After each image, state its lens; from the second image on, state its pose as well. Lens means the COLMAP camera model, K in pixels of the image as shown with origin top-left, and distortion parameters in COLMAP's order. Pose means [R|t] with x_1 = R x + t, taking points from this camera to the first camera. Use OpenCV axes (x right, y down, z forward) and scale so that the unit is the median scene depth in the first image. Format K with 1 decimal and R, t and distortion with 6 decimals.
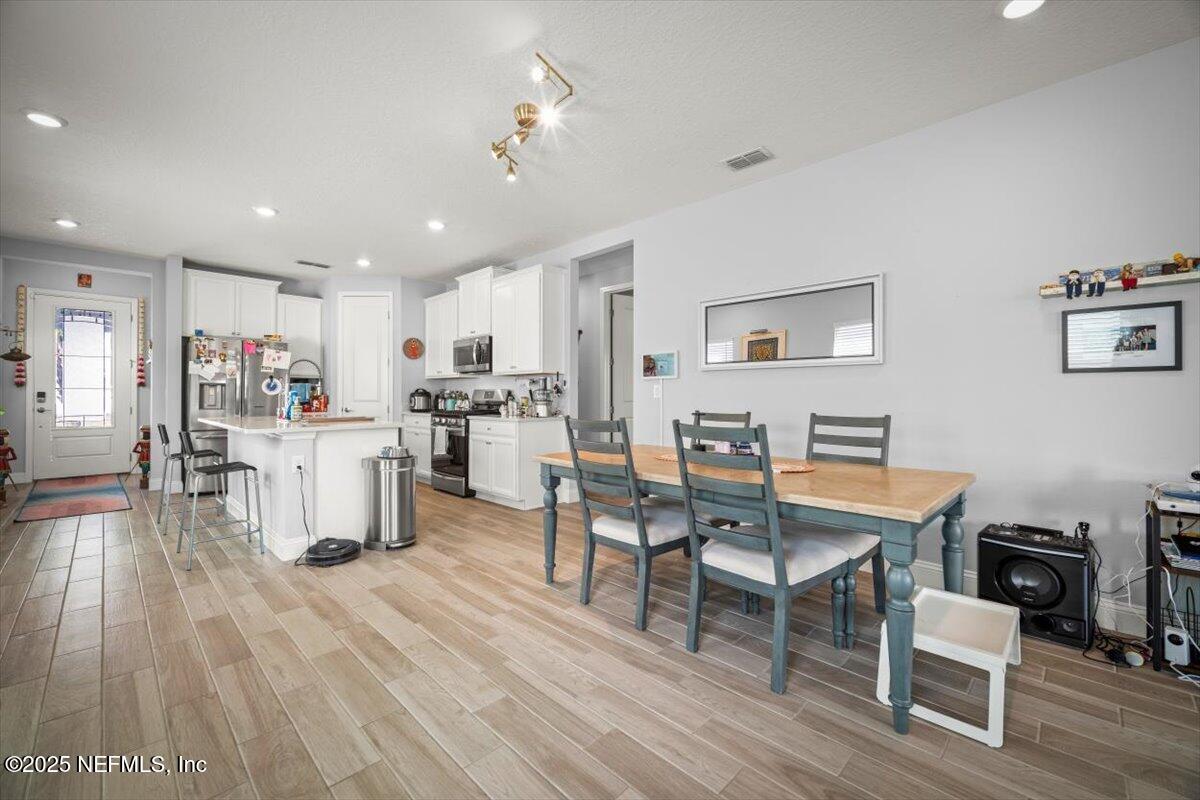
lens RADIAL K [[483.6, 0, 597.7], [0, 483.6, 393.2], [0, 0, 1]] dist [0.006173, -0.001006]
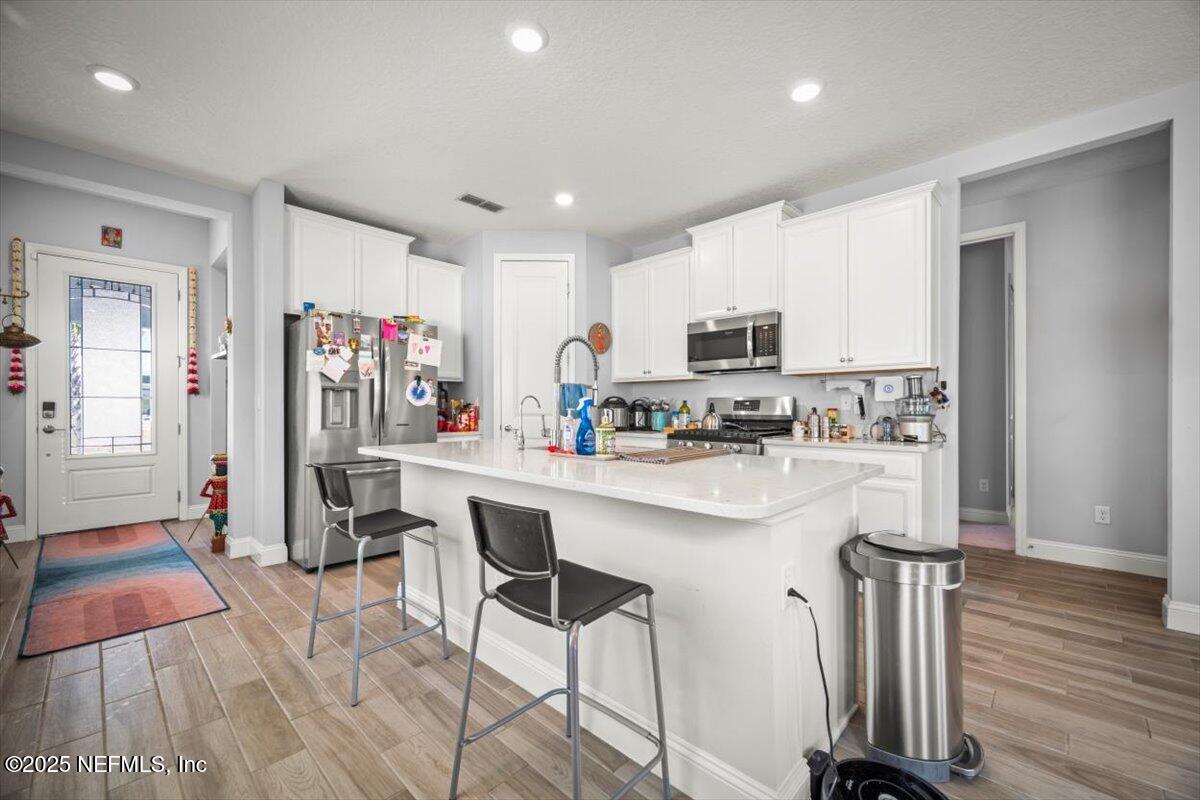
lens RADIAL K [[483.6, 0, 606.8], [0, 483.6, 408.1], [0, 0, 1]] dist [0.006173, -0.001006]
pose [[0.999777, -0.001358, 0.021053, -0.440962], [0.001217, 0.999977, 0.006739, 0.002408], [-0.021061, -0.006712, 0.999756, 0.356360]]
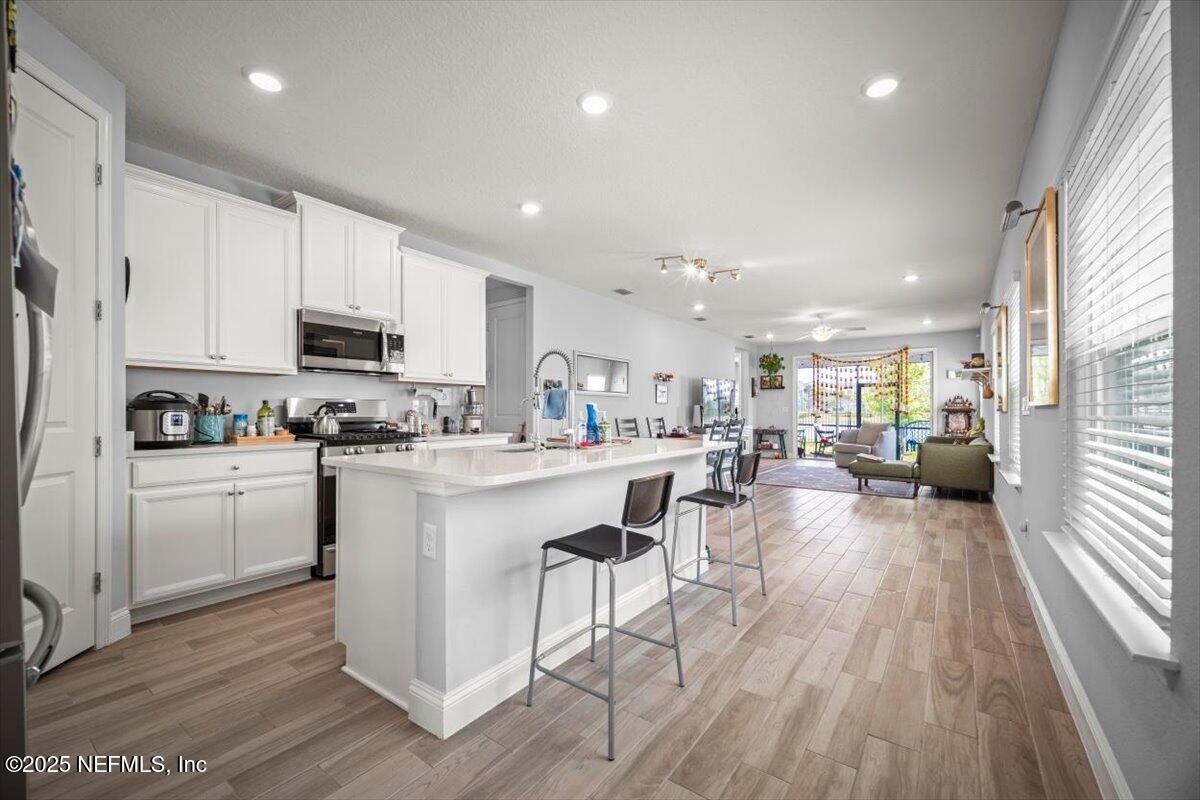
lens RADIAL K [[483.6, 0, 596.2], [0, 483.6, 406.5], [0, 0, 1]] dist [0.006173, -0.001006]
pose [[-0.139783, 0.008531, 0.990145, -0.925427], [-0.008027, 0.999920, -0.009749, 0.005832], [-0.990150, -0.009311, -0.139703, 0.780368]]
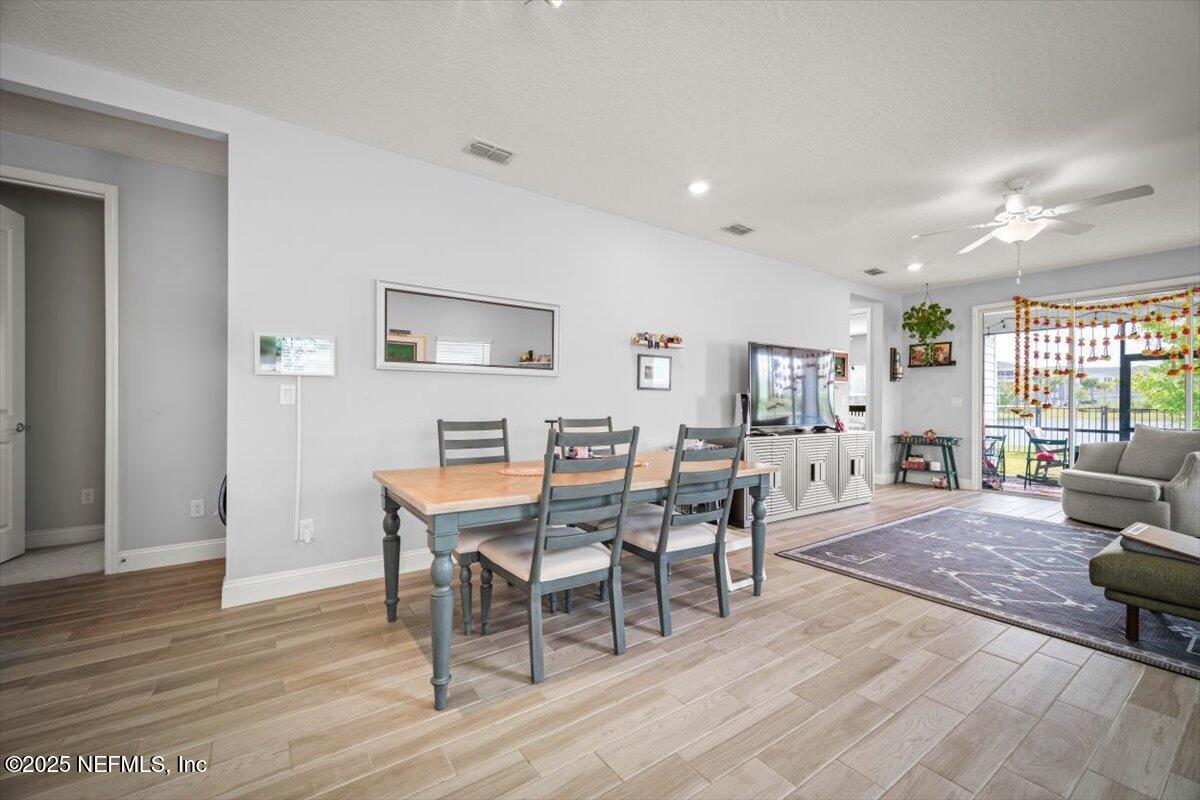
lens RADIAL K [[483.6, 0, 602.2], [0, 483.6, 404.5], [0, 0, 1]] dist [0.006173, -0.001006]
pose [[0.180924, -0.001833, 0.983495, -0.326330], [-0.009454, 0.999949, 0.003603, 0.002892], [-0.983452, -0.009950, 0.180897, 0.342114]]
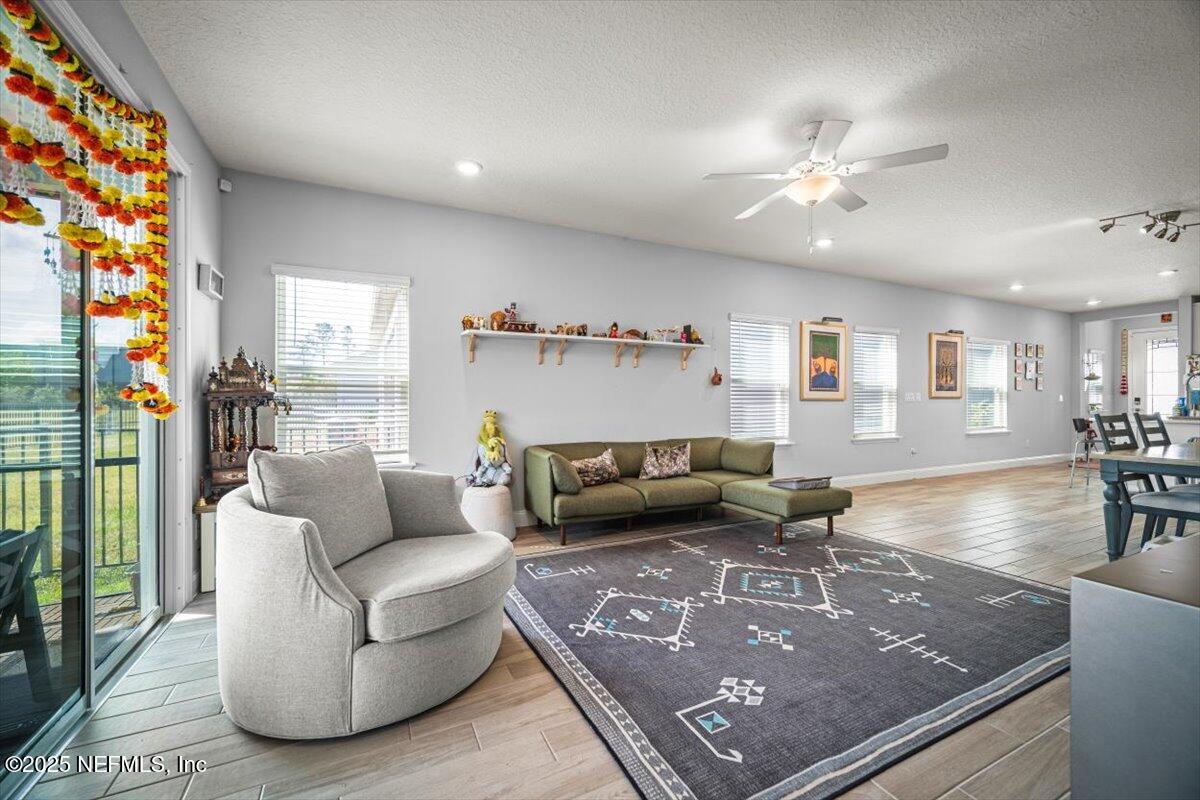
lens RADIAL K [[483.6, 0, 599.6], [0, 483.6, 399.1], [0, 0, 1]] dist [0.006173, -0.001006]
pose [[-0.320926, -0.001529, -0.947103, 0.890046], [0.003963, 0.999988, -0.002957, -0.000326], [0.947096, -0.004702, -0.320916, -0.099270]]
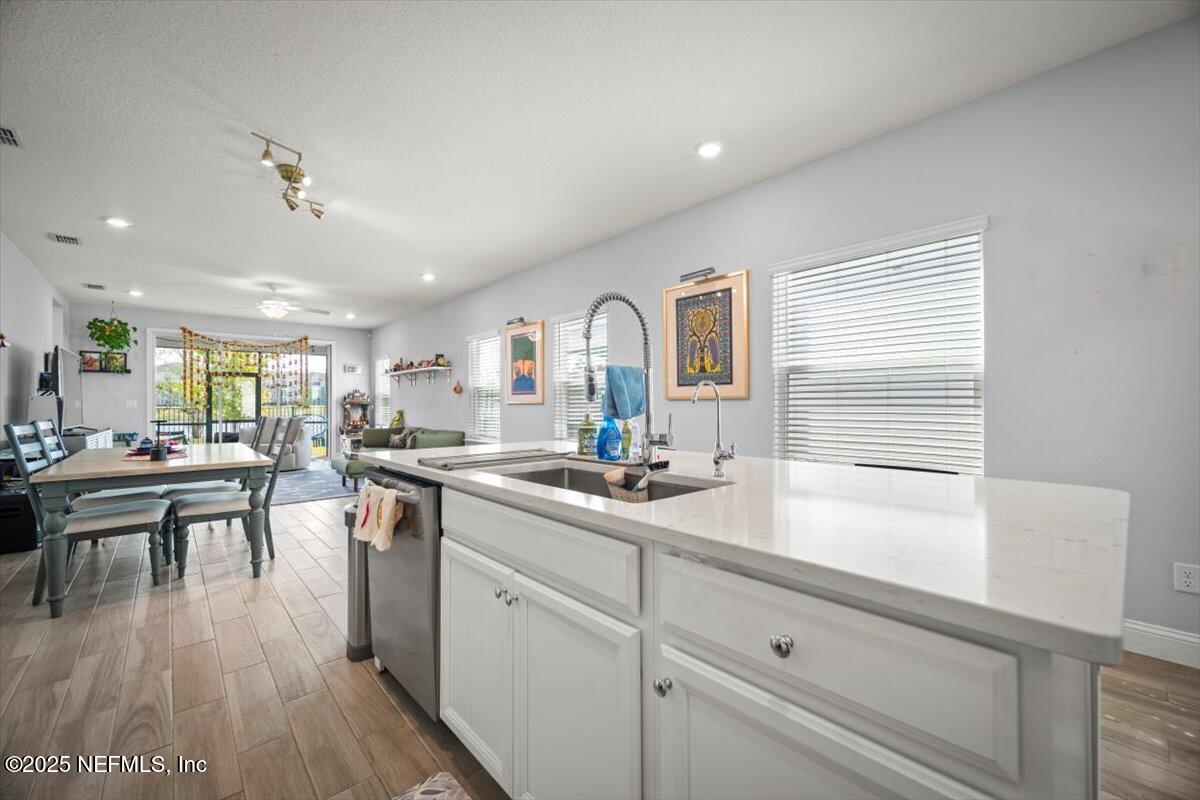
lens RADIAL K [[483.6, 0, 602.8], [0, 483.6, 403.7], [0, 0, 1]] dist [0.006173, -0.001006]
pose [[-0.998236, 0.005553, 0.059110, -0.465046], [0.005222, 0.999970, -0.005741, 0.007598], [-0.059140, -0.005422, -0.998235, 1.017137]]
